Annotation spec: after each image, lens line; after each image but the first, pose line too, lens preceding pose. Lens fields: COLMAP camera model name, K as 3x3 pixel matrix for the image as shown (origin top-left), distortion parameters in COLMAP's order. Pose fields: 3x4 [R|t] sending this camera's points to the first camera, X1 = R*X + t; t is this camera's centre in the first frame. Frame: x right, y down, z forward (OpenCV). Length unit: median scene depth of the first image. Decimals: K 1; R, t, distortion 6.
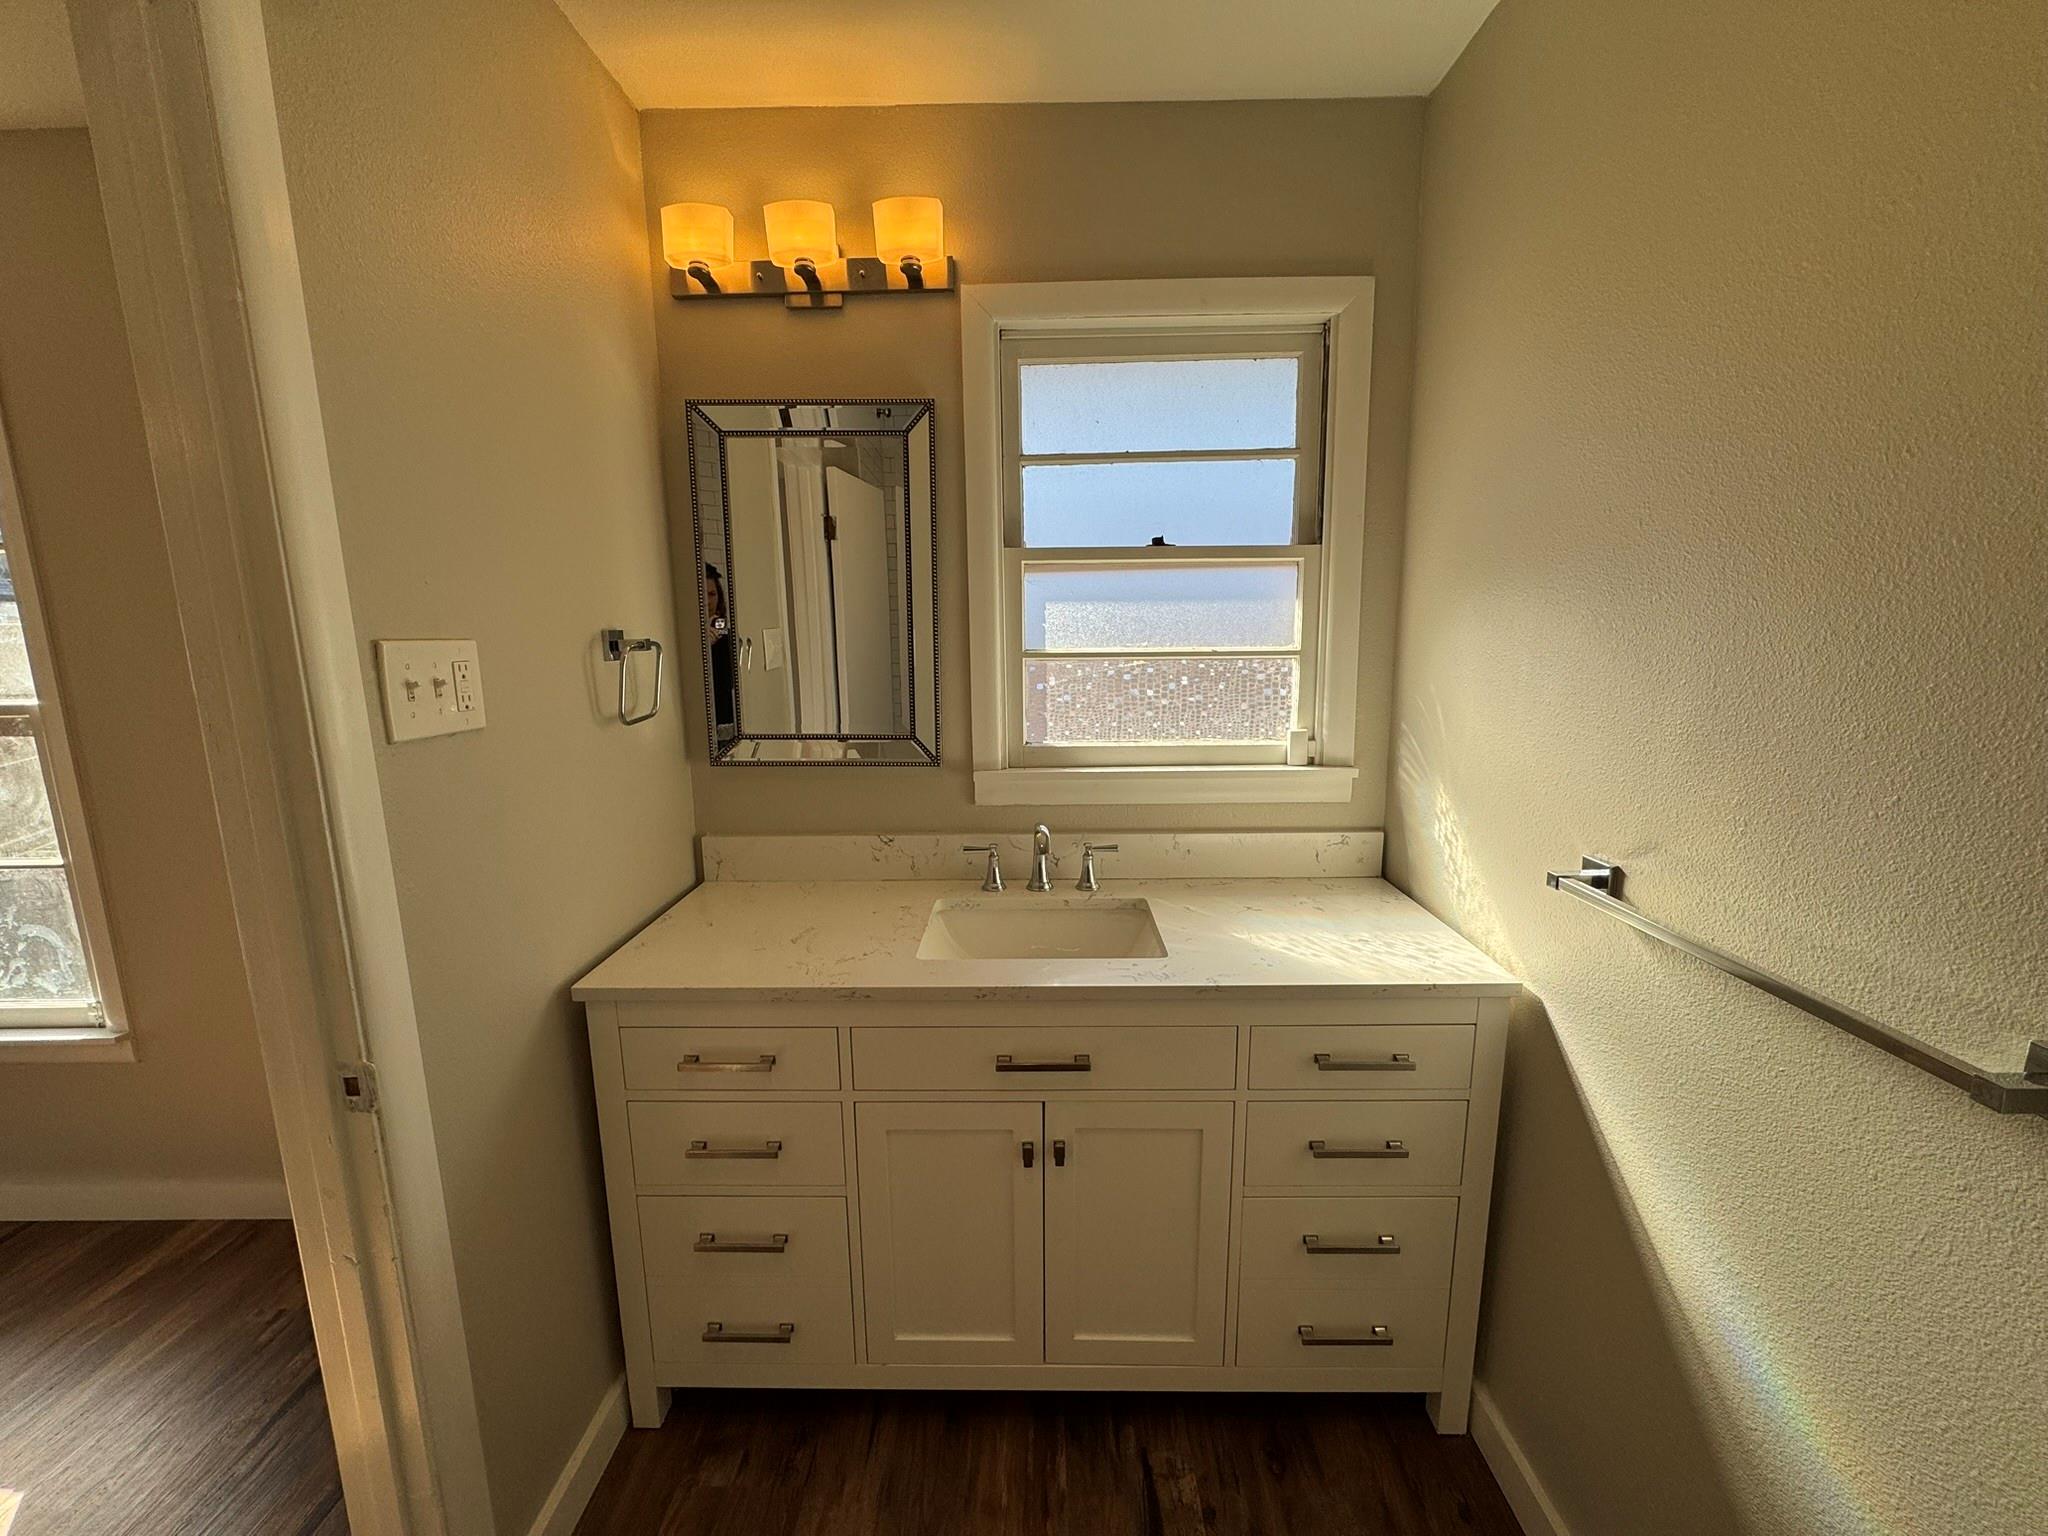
lens RADIAL K [[815.0, 0, 1024.0], [0, 815.0, 768.0], [0, 0, 1]] dist [-0.002602, 0.000284]
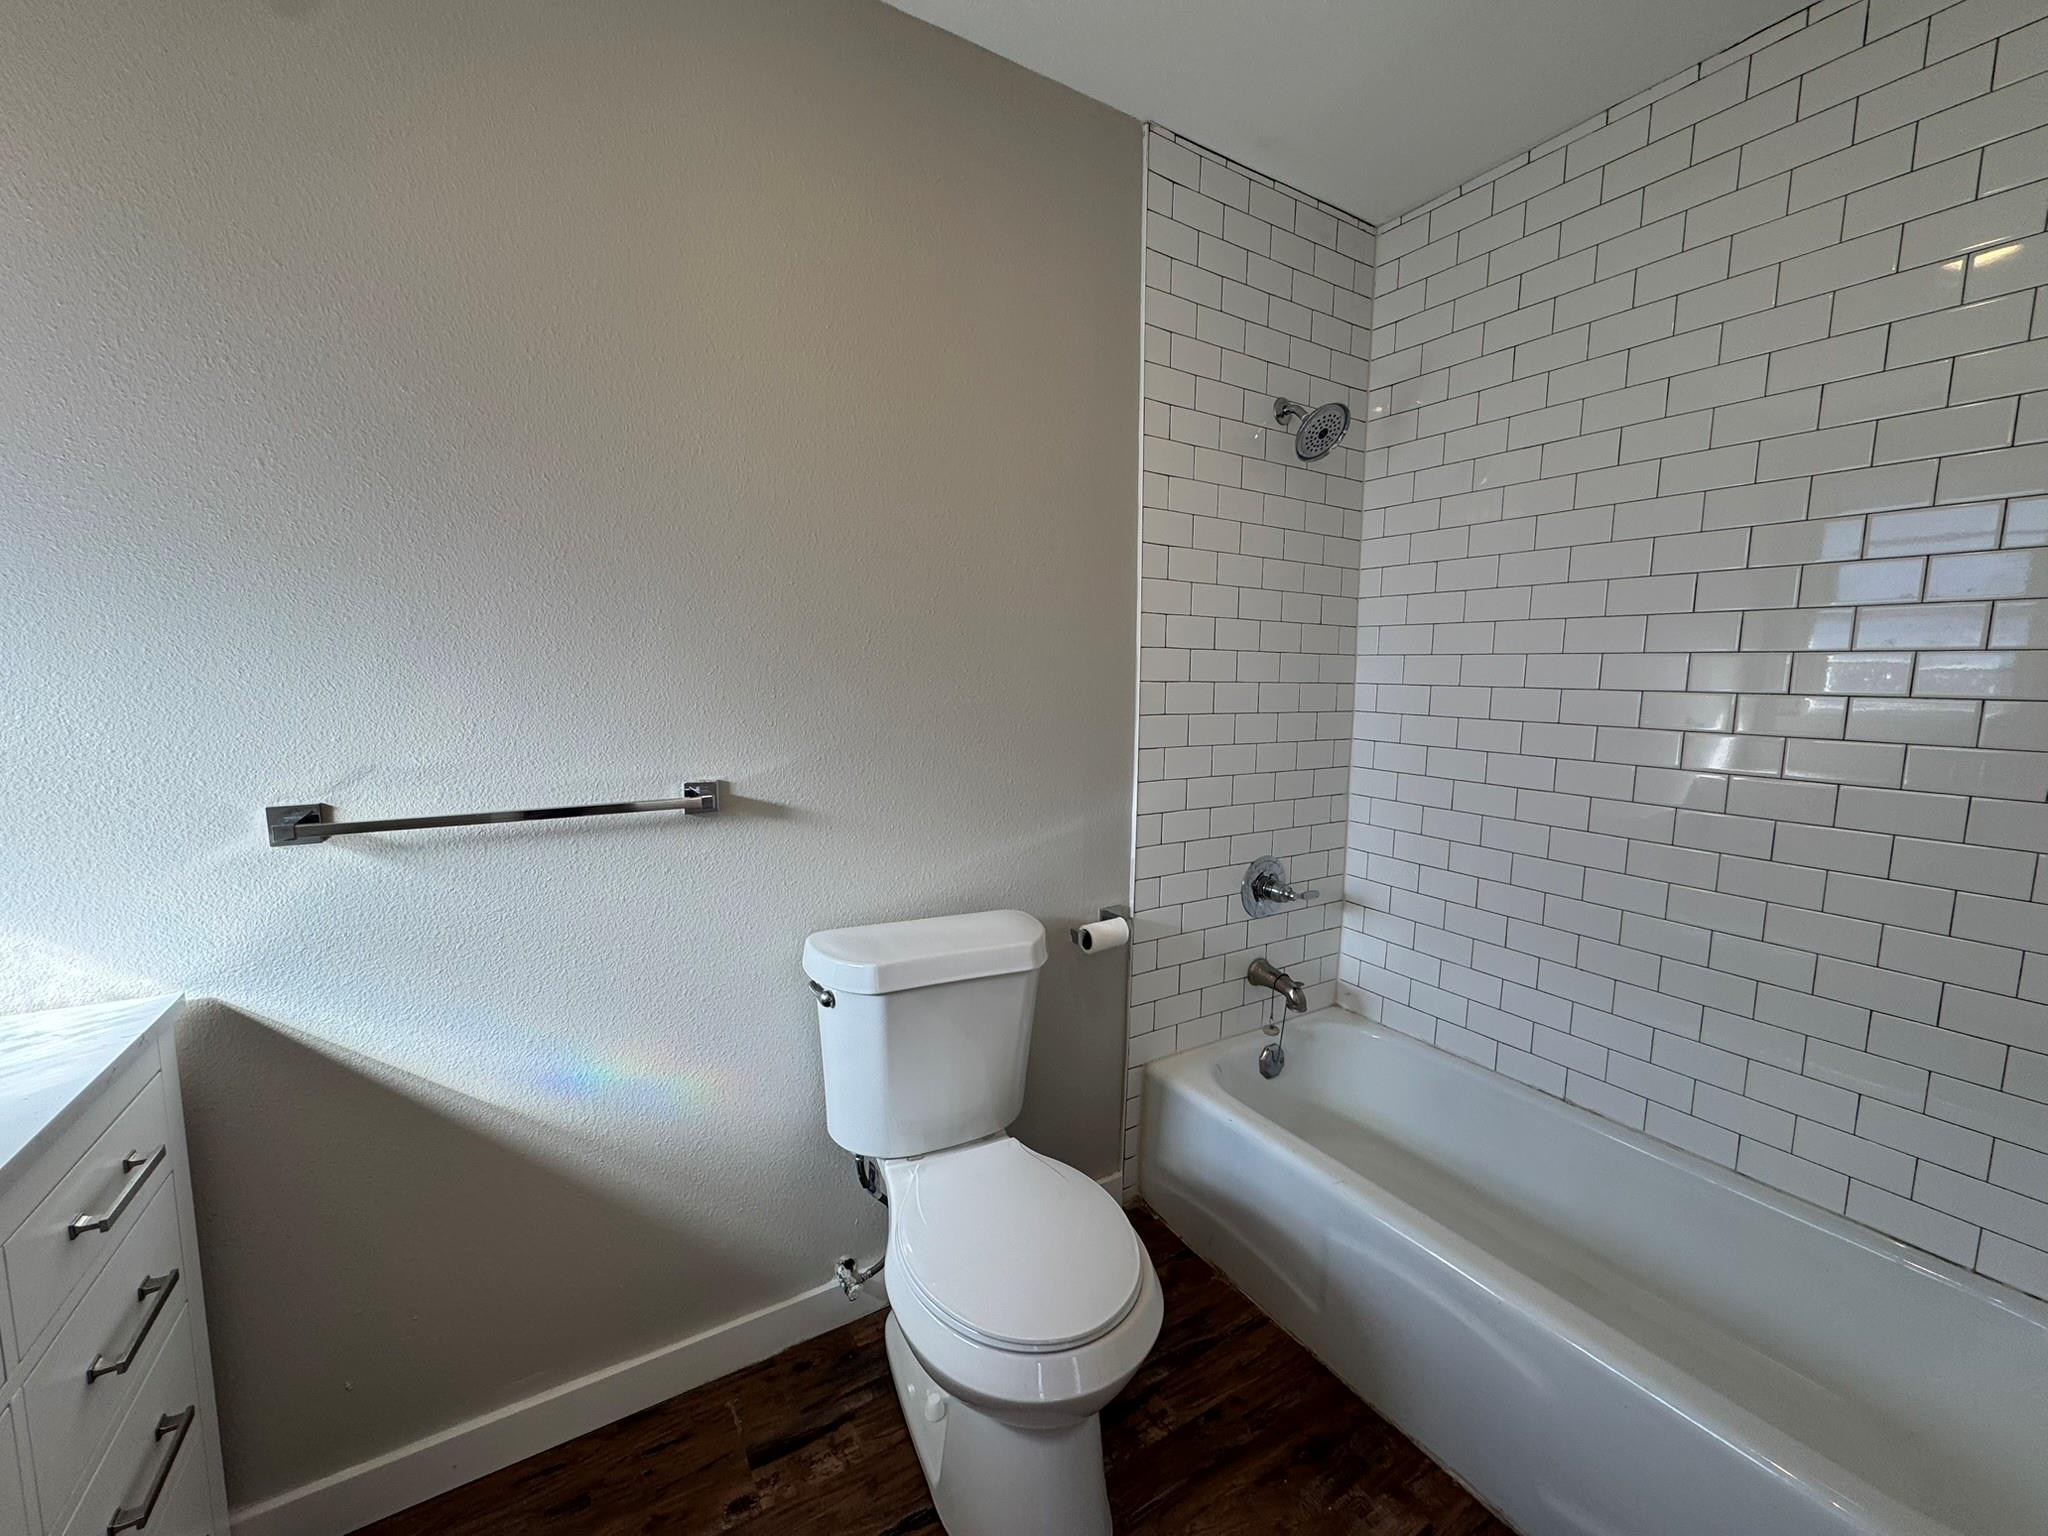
lens RADIAL K [[815.0, 0, 1024.0], [0, 815.0, 768.0], [0, 0, 1]] dist [-0.002602, 0.000284]
pose [[-0.534669, -0.091259, 0.840120, -0.468674], [0.133486, 0.972550, 0.190597, 0.005206], [-0.834452, 0.214051, -0.507811, 0.641887]]
